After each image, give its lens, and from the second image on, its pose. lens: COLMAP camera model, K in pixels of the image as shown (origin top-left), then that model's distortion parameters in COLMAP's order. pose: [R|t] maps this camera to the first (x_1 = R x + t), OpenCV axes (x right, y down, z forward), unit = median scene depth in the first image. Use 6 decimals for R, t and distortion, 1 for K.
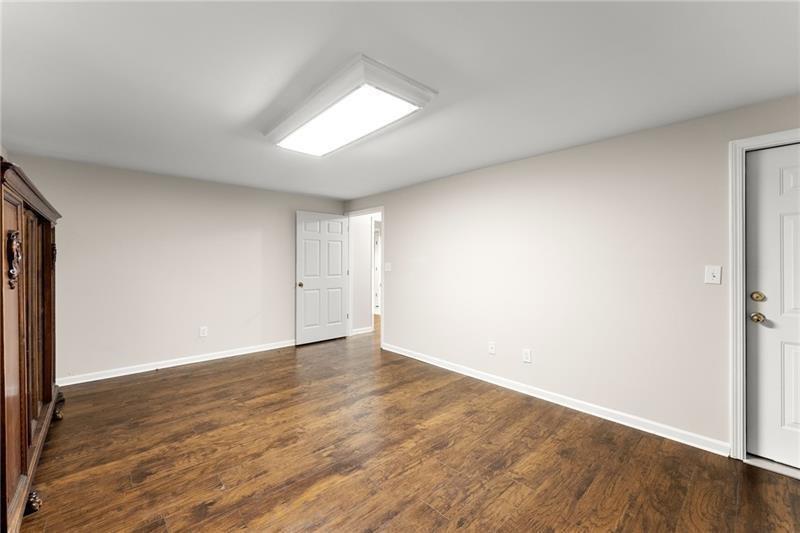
lens RADIAL K [[330.0, 0, 402.4], [0, 330.0, 263.7], [0, 0, 1]] dist [-0.001733, -0.000046]
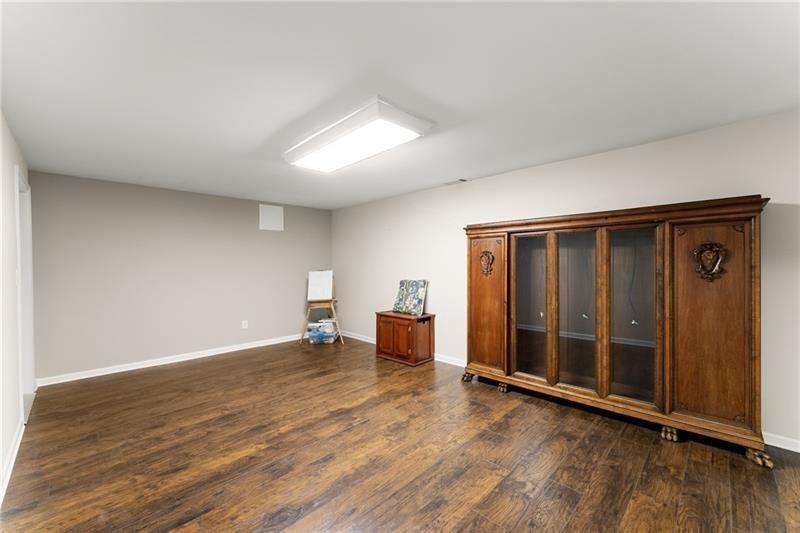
lens RADIAL K [[330.0, 0, 402.4], [0, 330.0, 263.7], [0, 0, 1]] dist [-0.001733, -0.000046]
pose [[-0.999121, 0.003618, -0.041762, -0.322290], [0.003379, 0.999978, 0.005773, -0.016042], [0.041782, 0.005627, -0.999111, 2.080326]]
